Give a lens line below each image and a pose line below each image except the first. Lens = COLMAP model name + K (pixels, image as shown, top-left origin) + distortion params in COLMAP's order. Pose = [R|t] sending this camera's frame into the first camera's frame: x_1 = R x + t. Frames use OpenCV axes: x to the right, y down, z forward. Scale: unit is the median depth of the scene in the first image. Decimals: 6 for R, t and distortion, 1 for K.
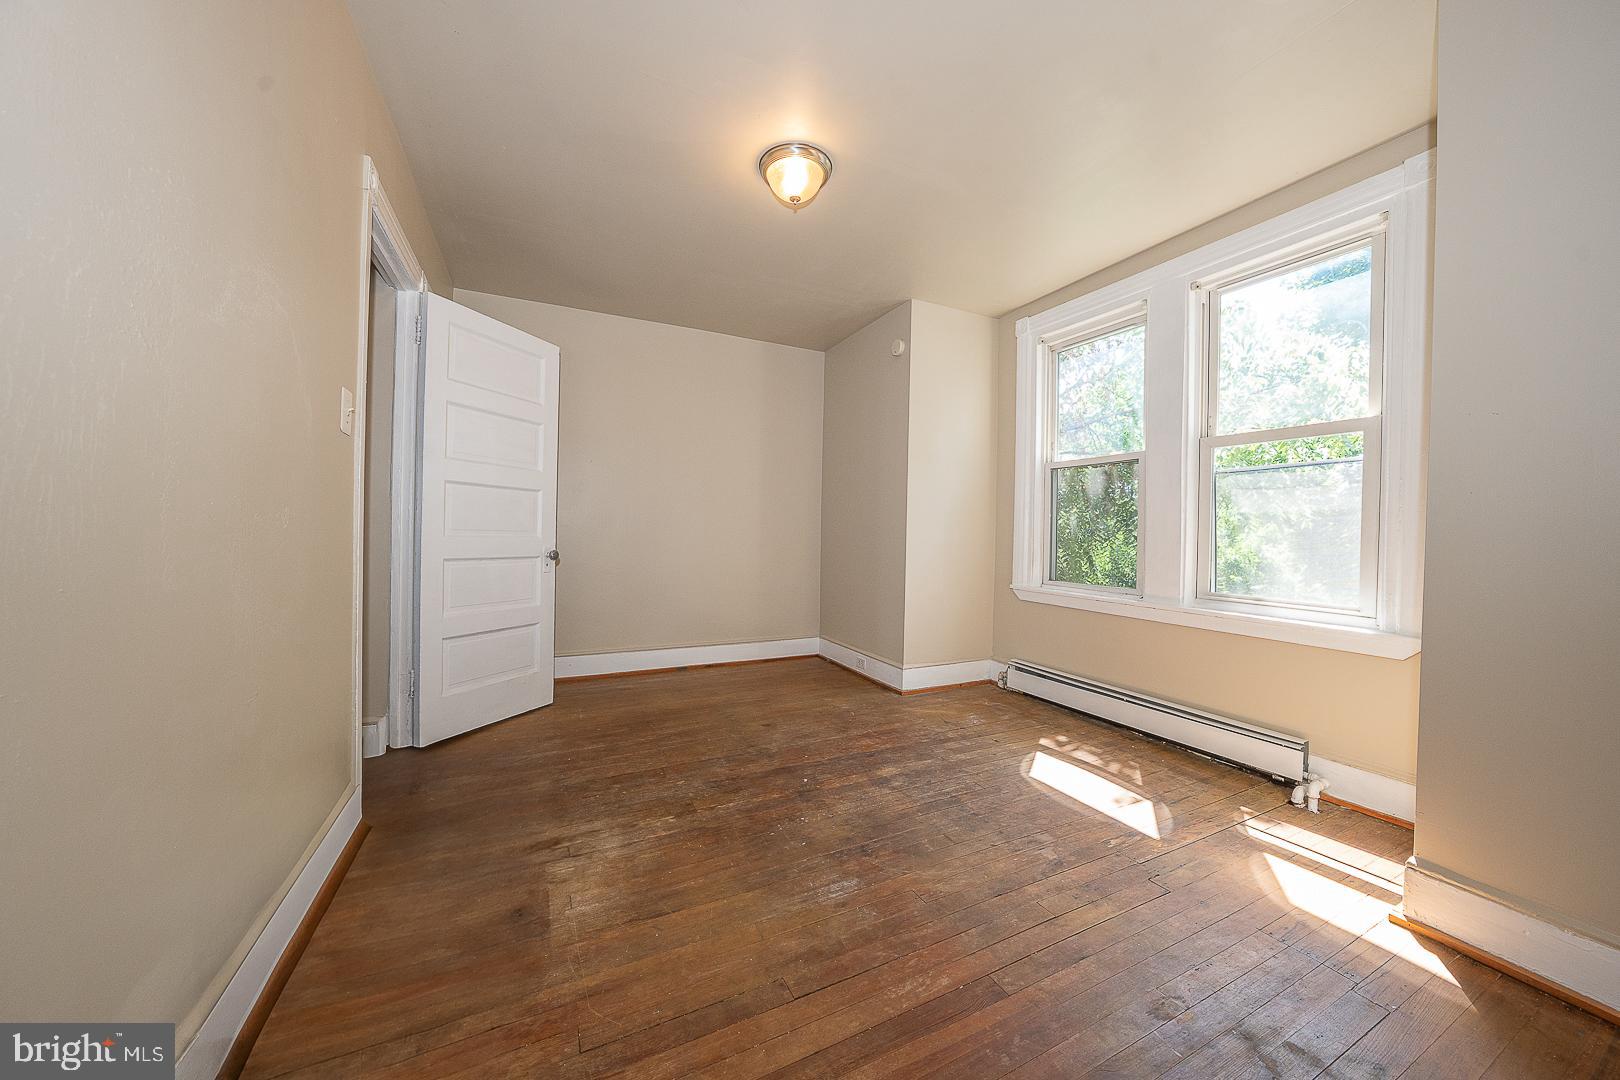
lens RADIAL K [[558.7, 0, 813.6], [0, 558.7, 536.3], [0, 0, 1]] dist [-0.027384, 0.006147]
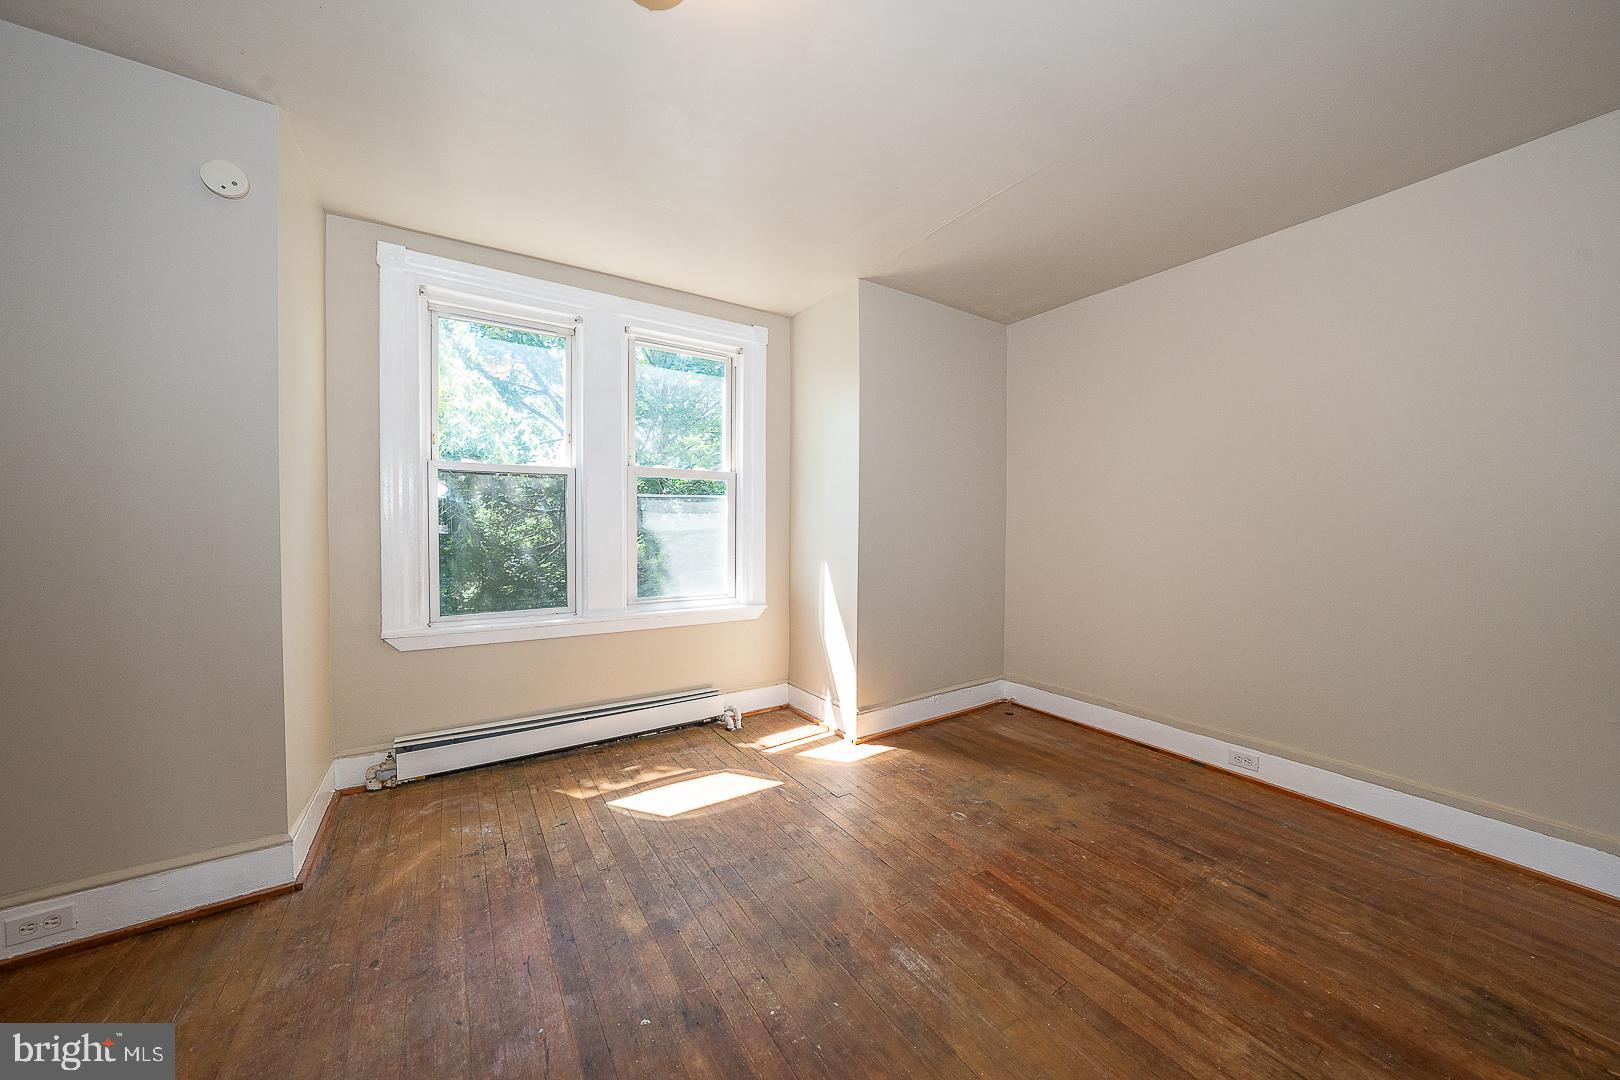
lens RADIAL K [[558.7, 0, 813.6], [0, 558.7, 536.3], [0, 0, 1]] dist [-0.027384, 0.006147]
pose [[-0.122394, -0.042965, 0.991551, -0.573765], [0.002339, 0.999047, 0.043579, -0.092892], [-0.992479, 0.007653, -0.122177, 0.874735]]
